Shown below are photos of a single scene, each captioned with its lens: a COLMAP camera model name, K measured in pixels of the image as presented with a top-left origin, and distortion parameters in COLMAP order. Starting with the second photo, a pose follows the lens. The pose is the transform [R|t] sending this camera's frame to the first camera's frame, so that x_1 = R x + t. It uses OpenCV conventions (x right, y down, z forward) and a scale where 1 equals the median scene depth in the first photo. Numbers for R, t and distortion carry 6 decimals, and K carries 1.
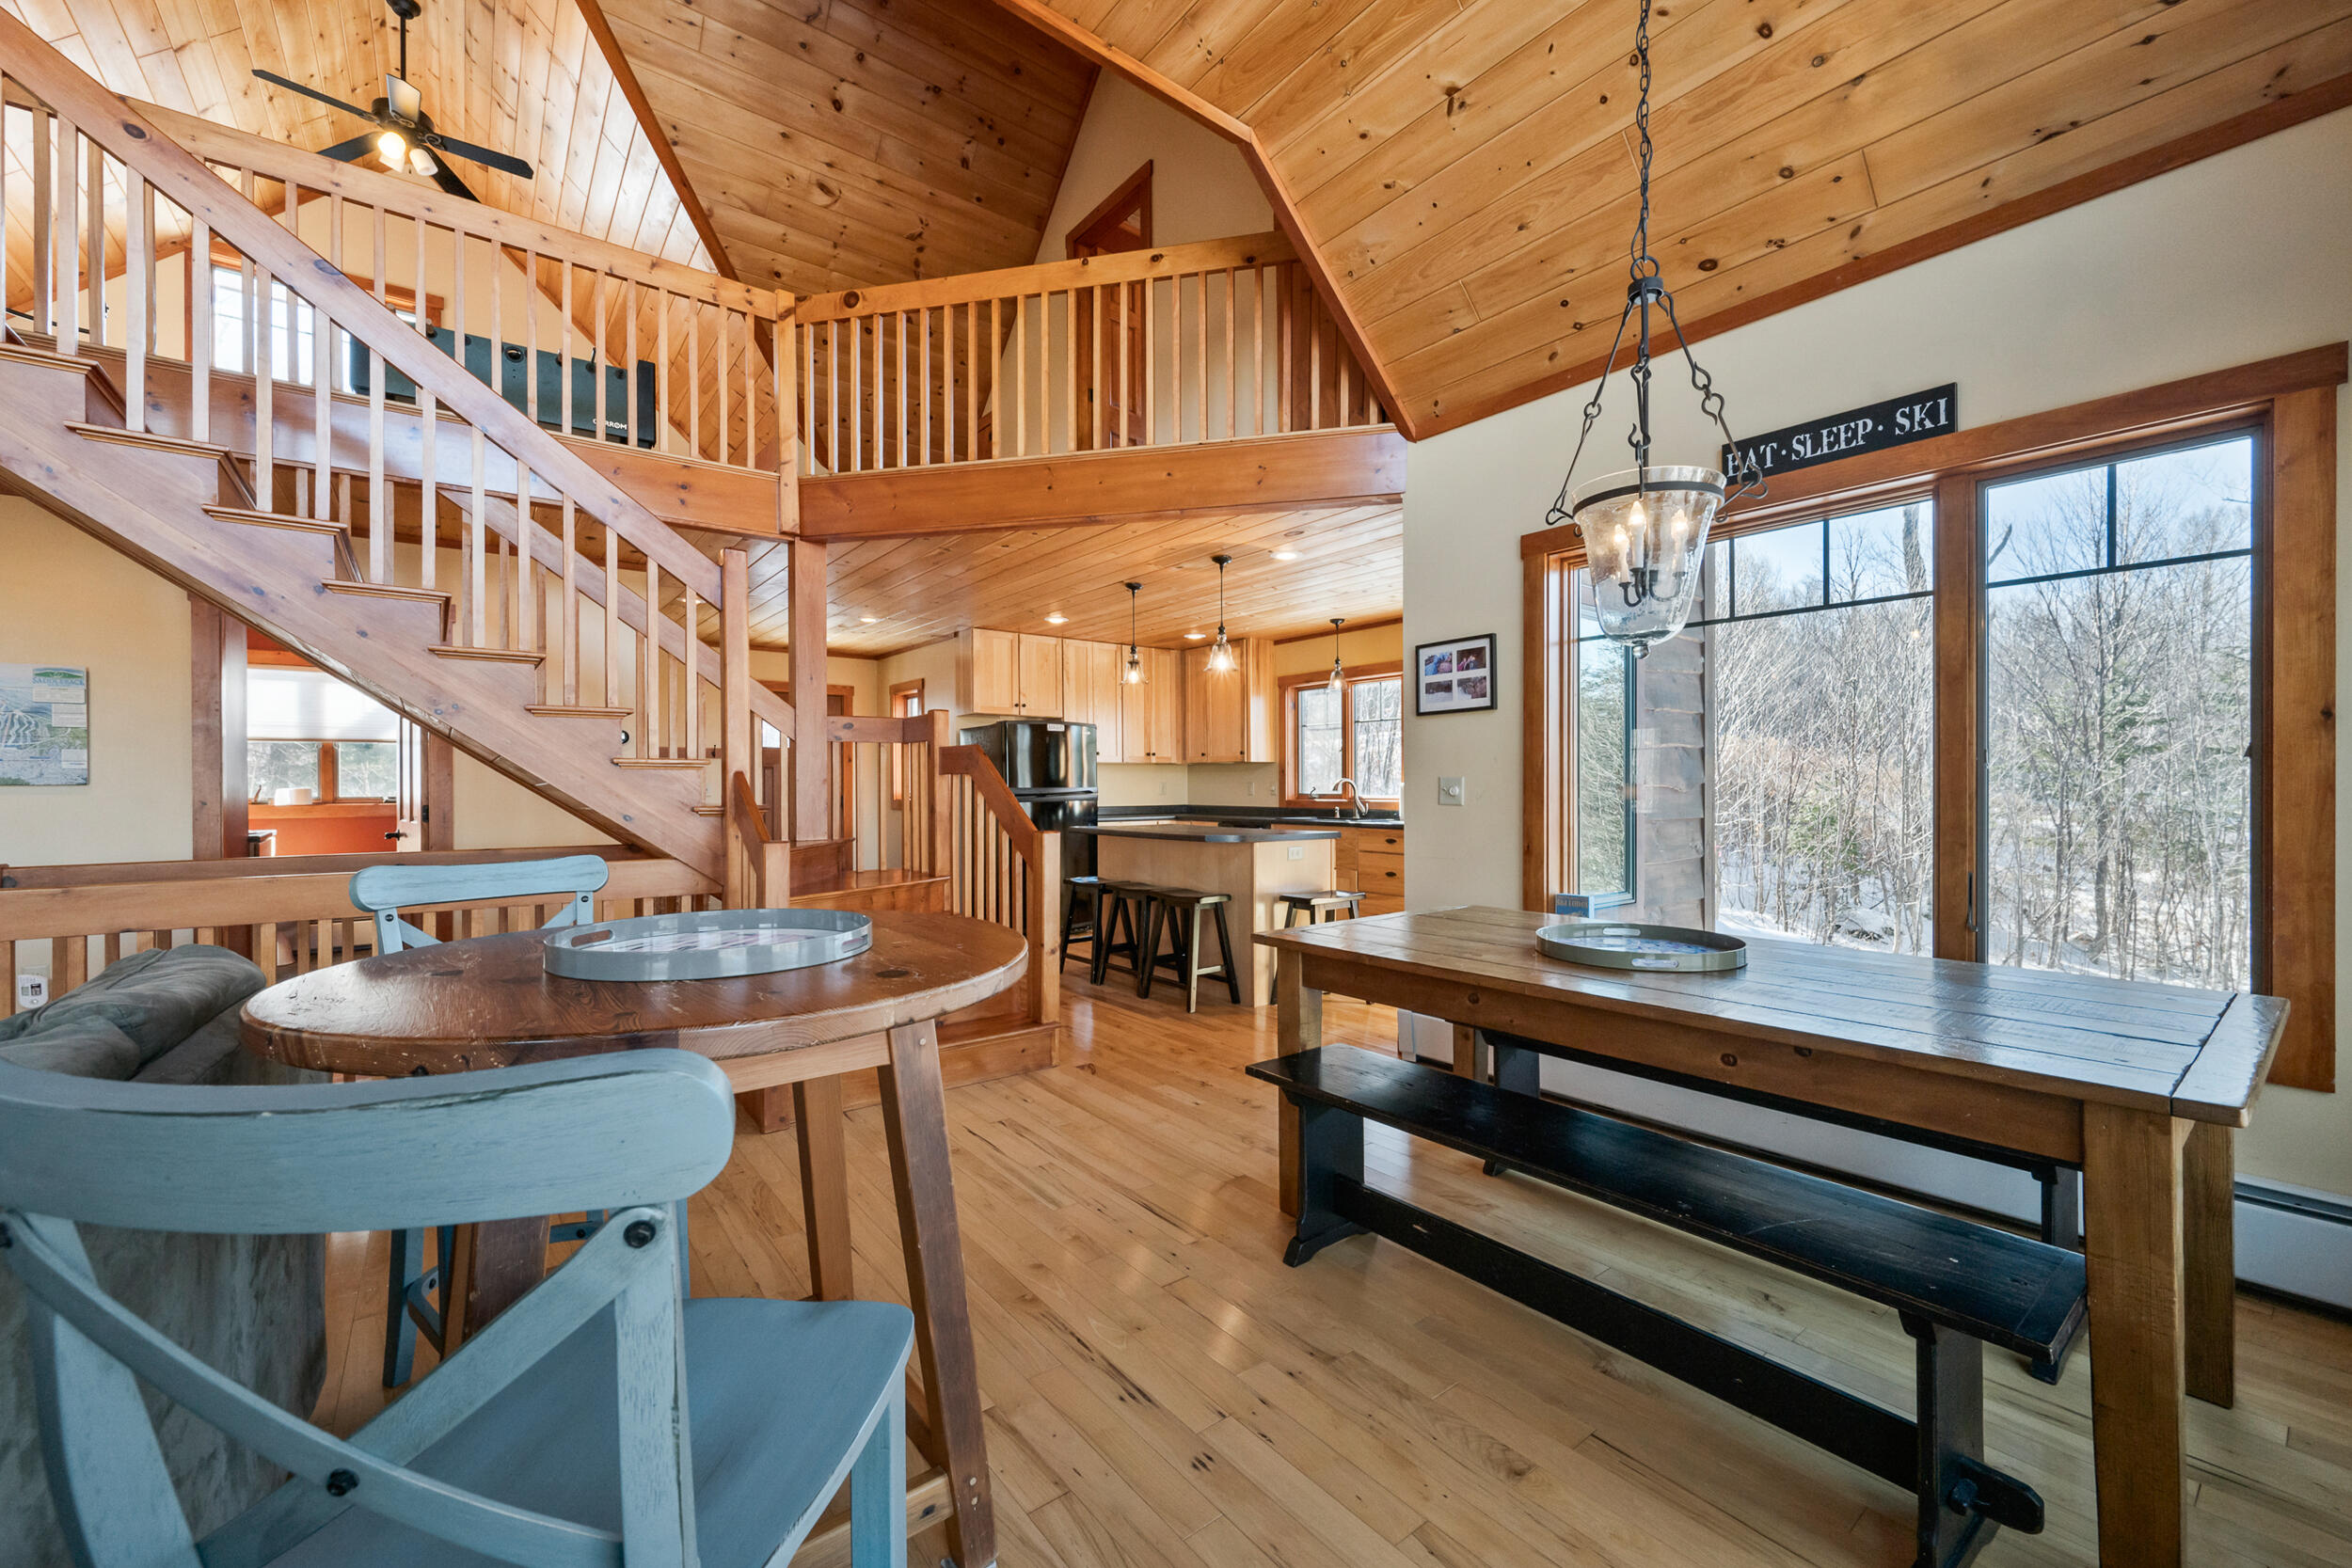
lens RADIAL K [[927.2, 0, 1186.1], [0, 927.2, 771.3], [0, 0, 1]] dist [-0.001021, -0.000307]
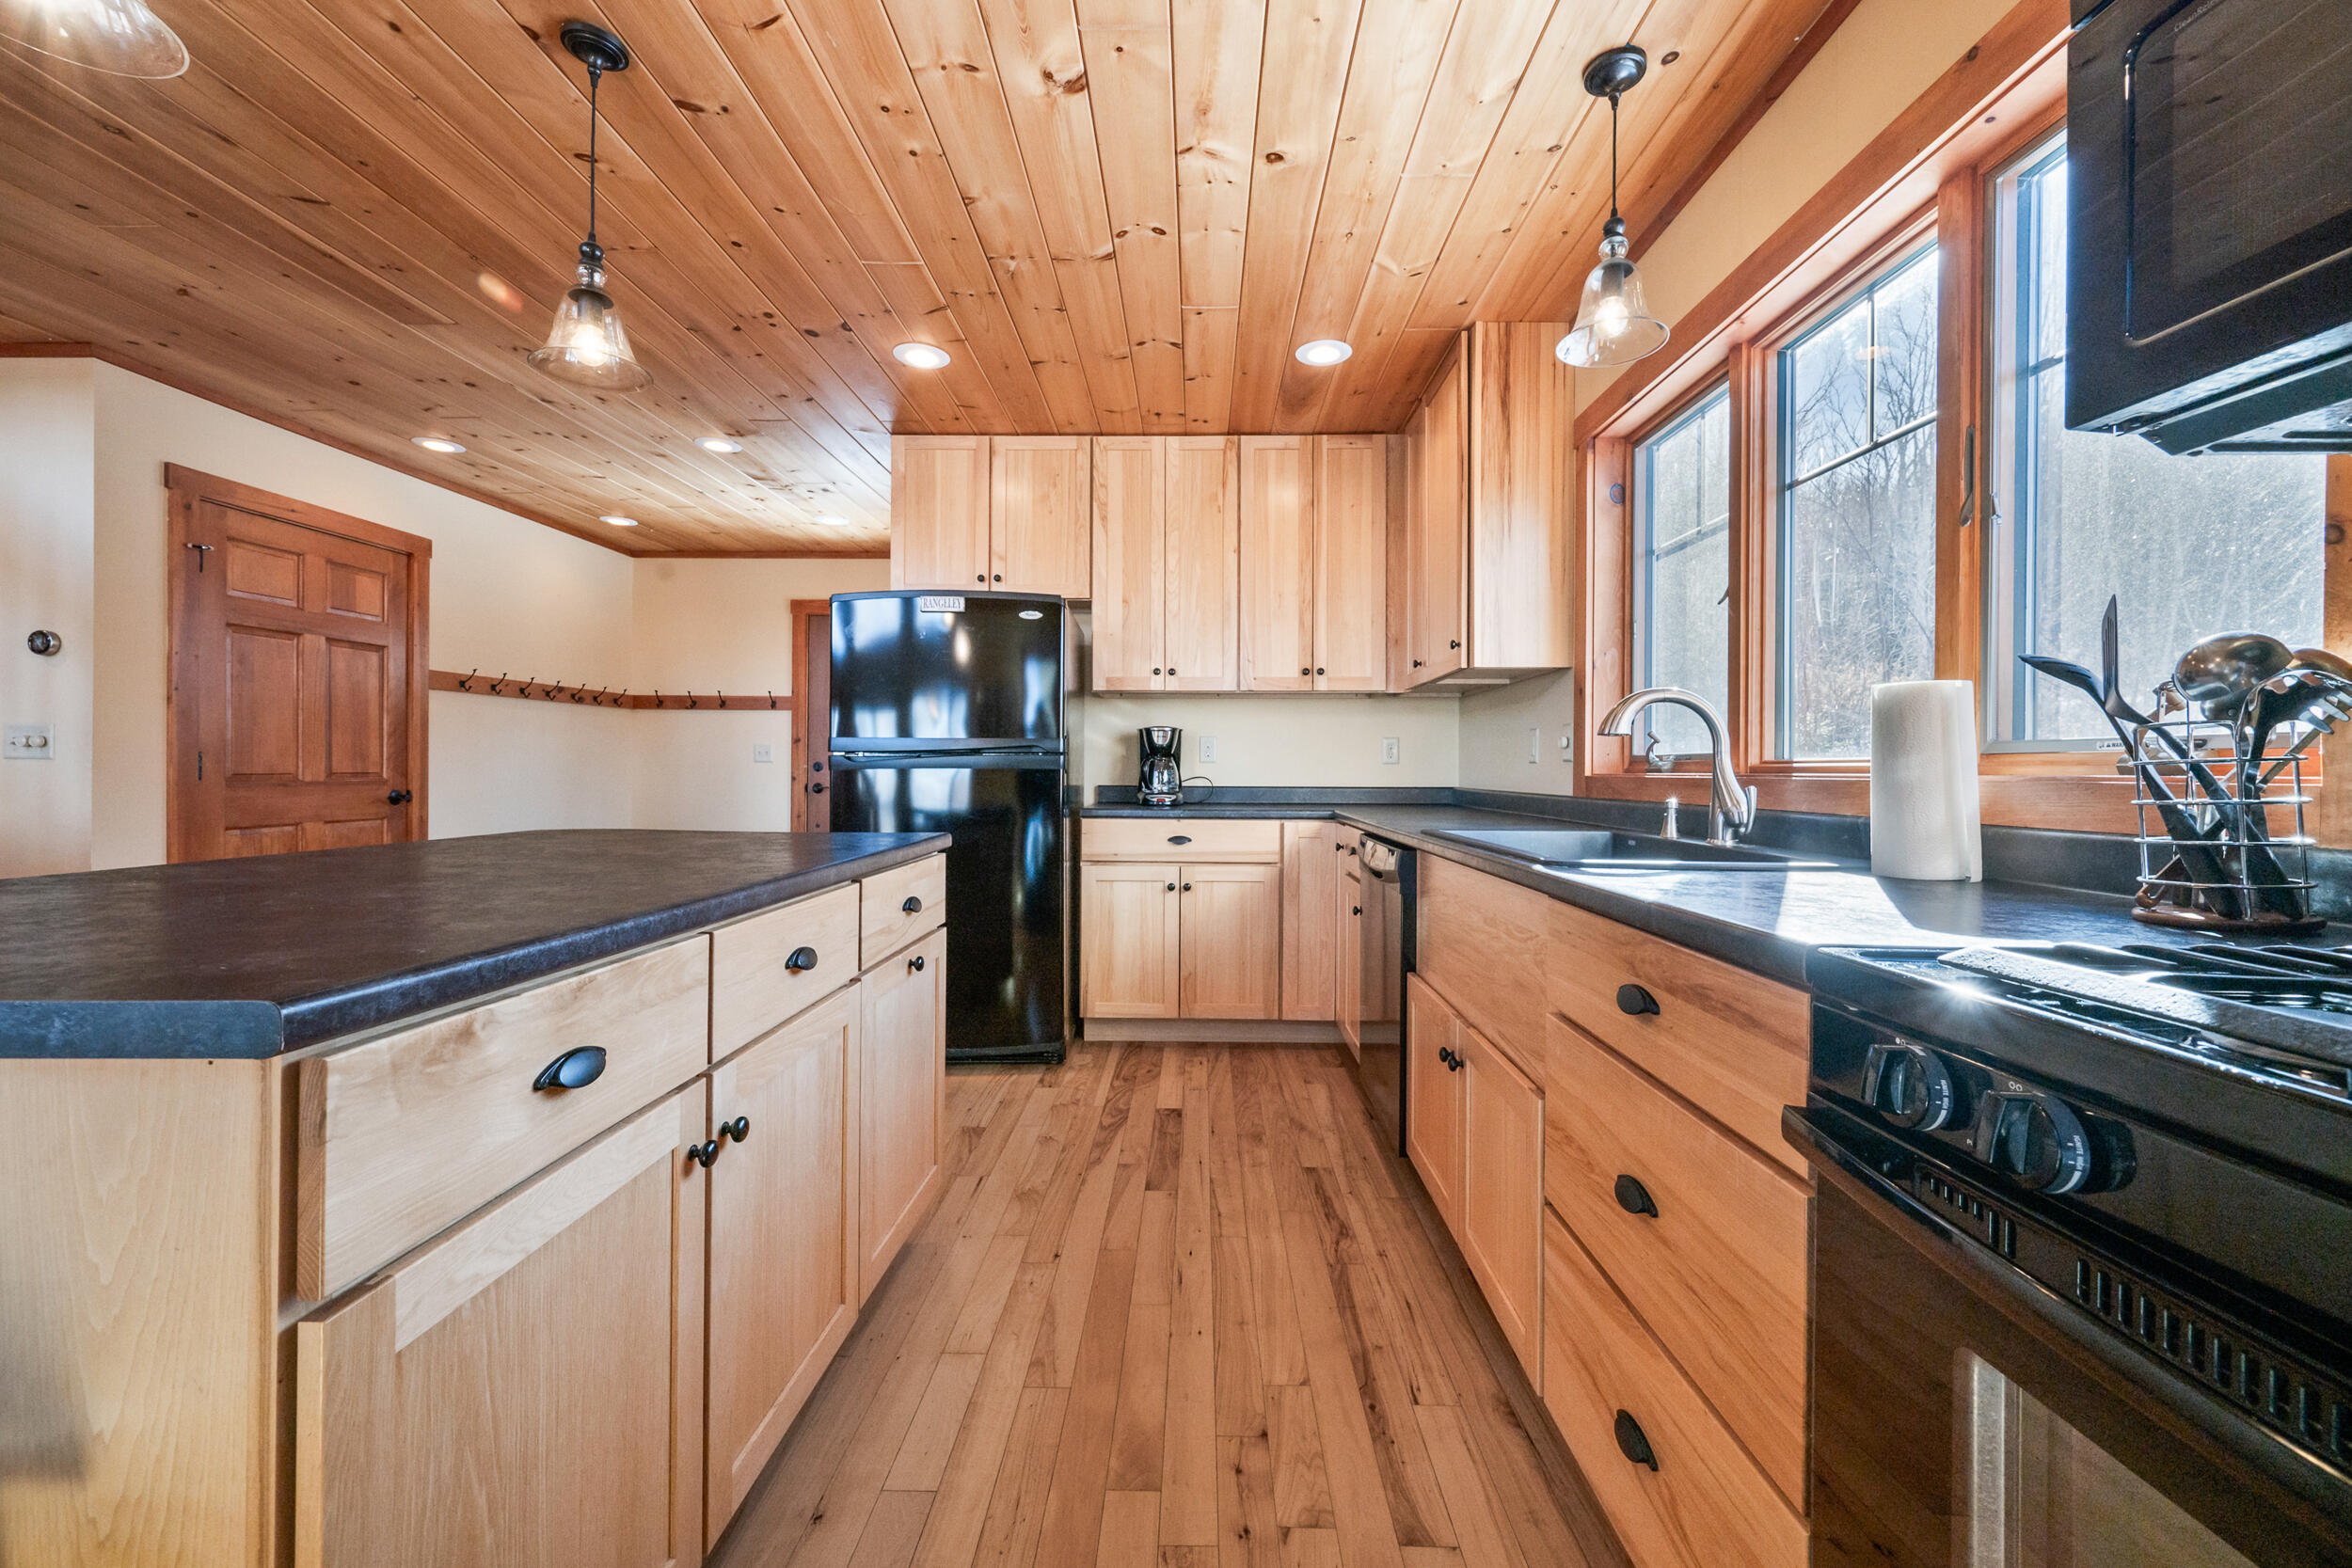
lens RADIAL K [[927.2, 0, 1186.1], [0, 927.2, 771.3], [0, 0, 1]] dist [-0.001021, -0.000307]
pose [[0.774095, 0.007316, -0.633027, 0.207881], [0.002988, 0.999880, 0.015209, 0.024073], [0.633063, -0.013665, 0.773980, 0.645959]]
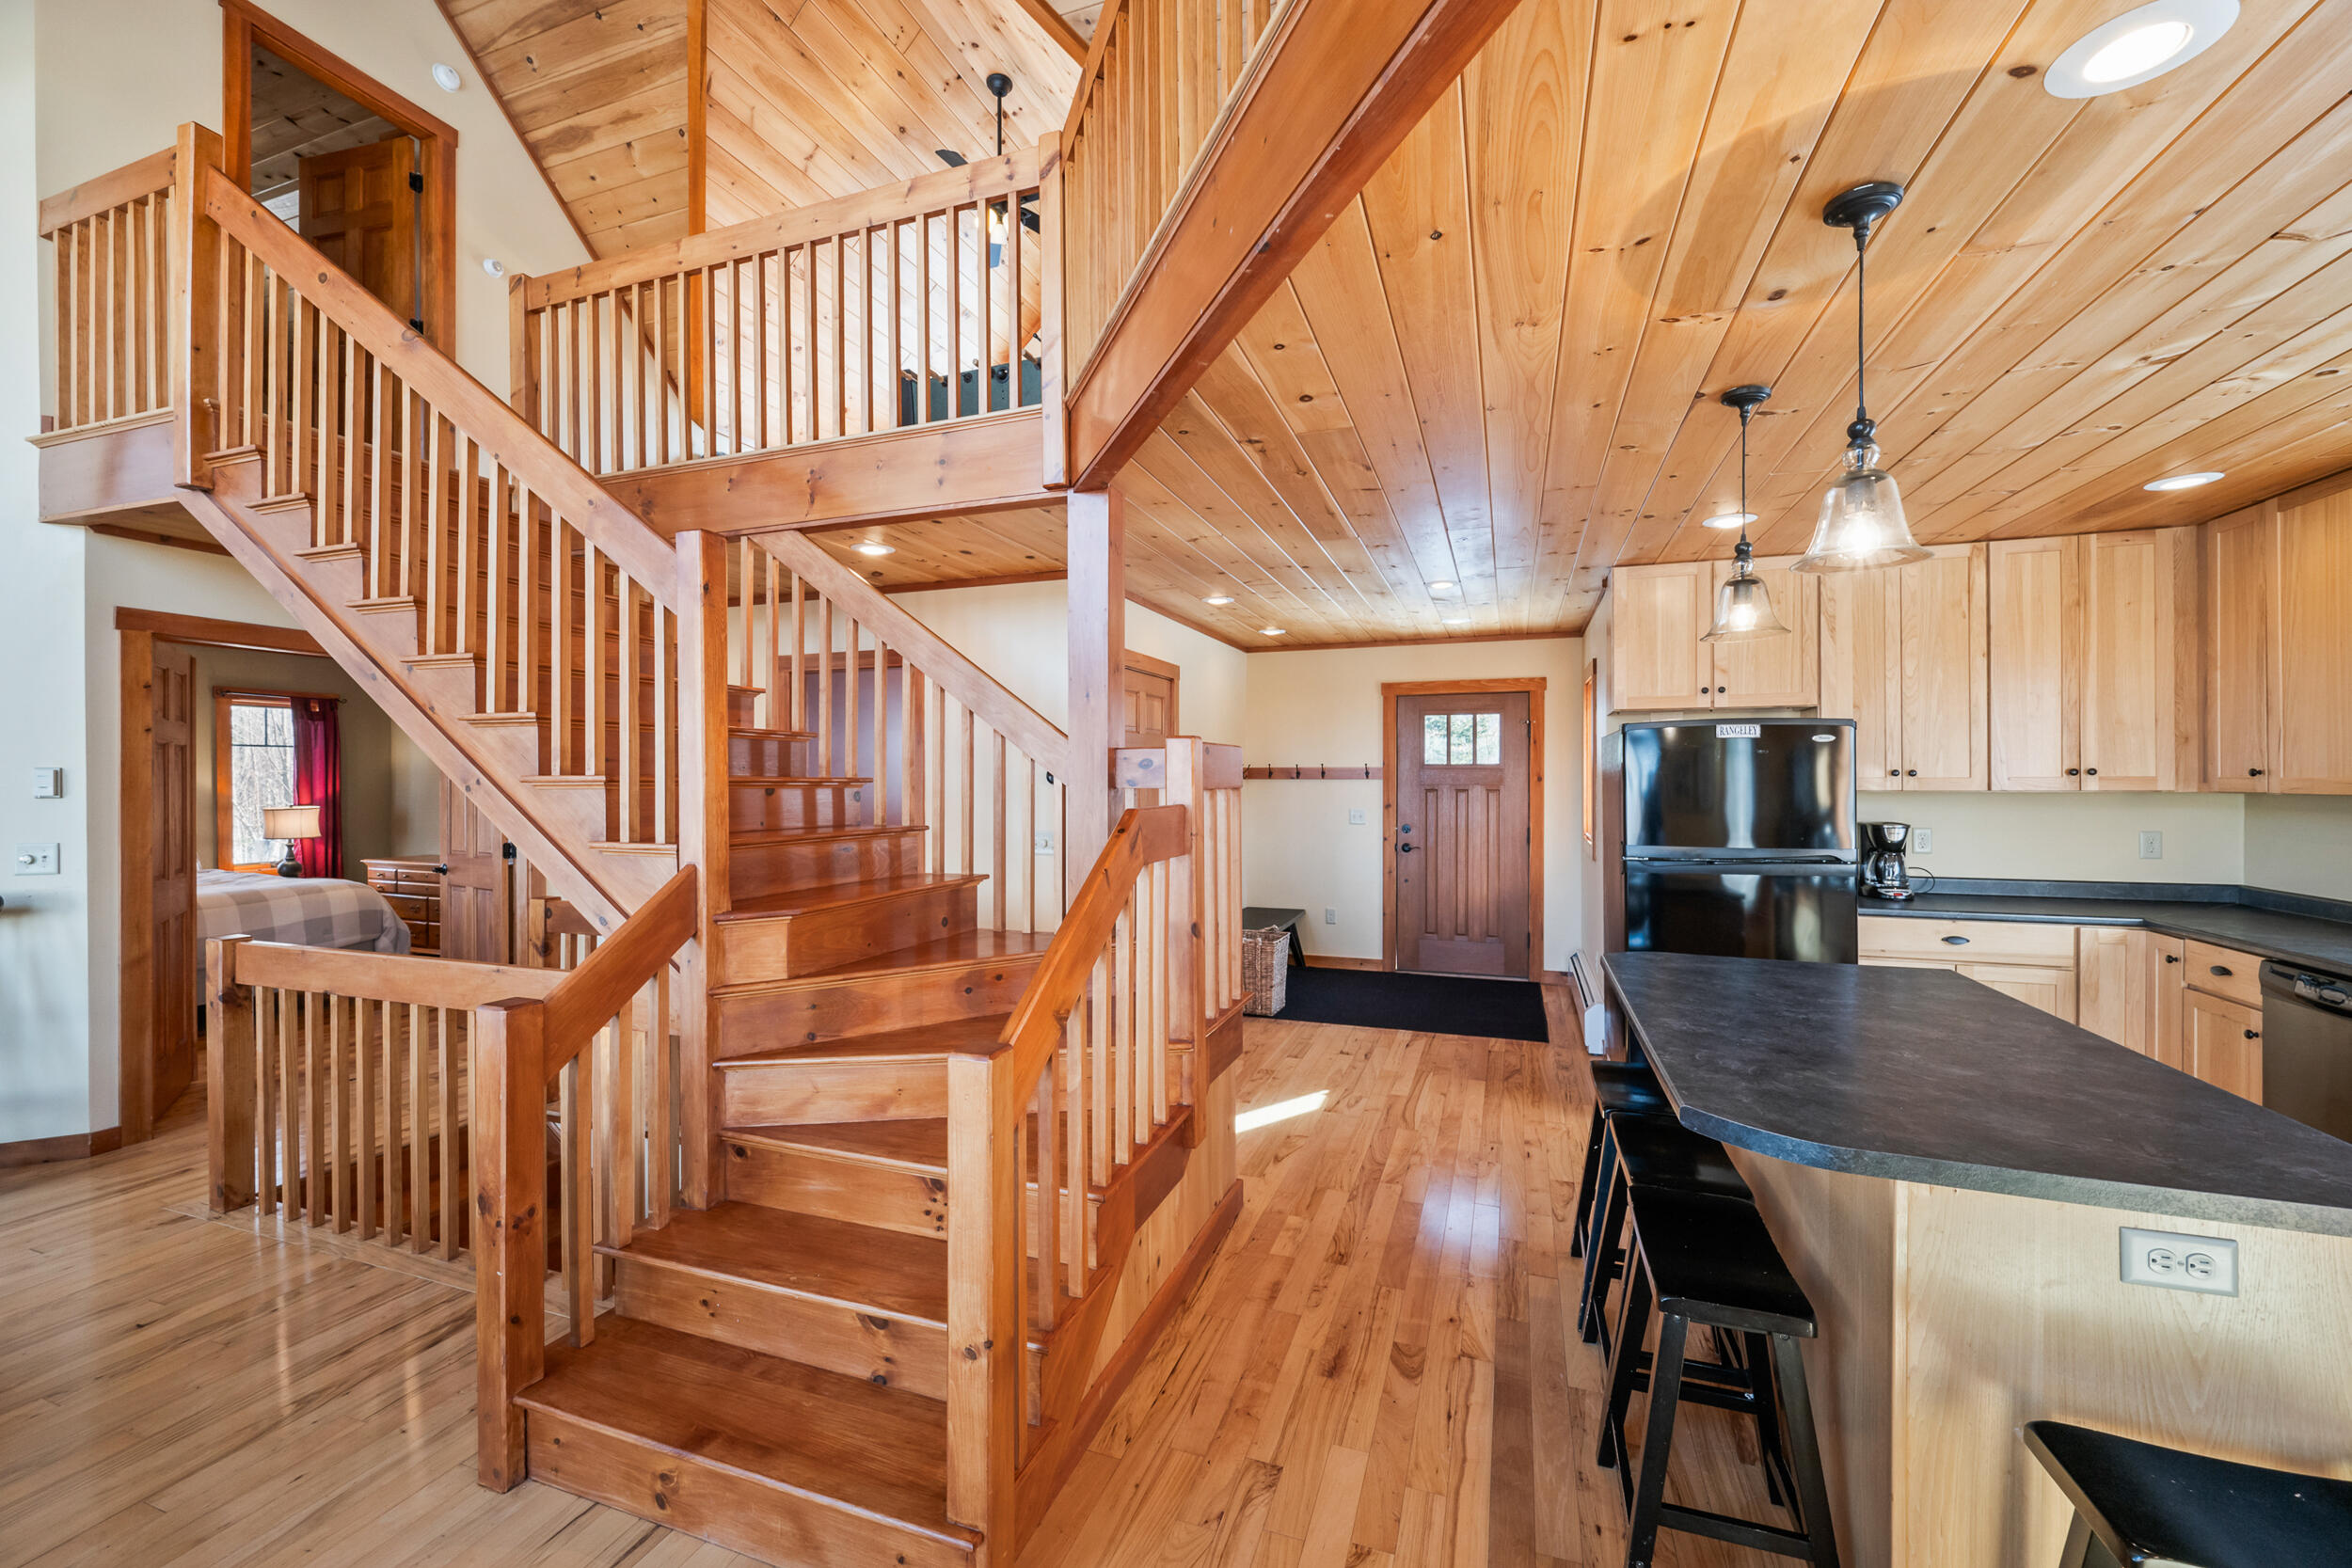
lens RADIAL K [[927.2, 0, 1186.1], [0, 927.2, 771.3], [0, 0, 1]] dist [-0.001021, -0.000307]
pose [[0.533463, -0.003721, -0.845815, 0.114217], [0.015244, 0.999870, 0.005215, -0.028944], [0.845686, -0.015675, 0.533451, 0.416113]]
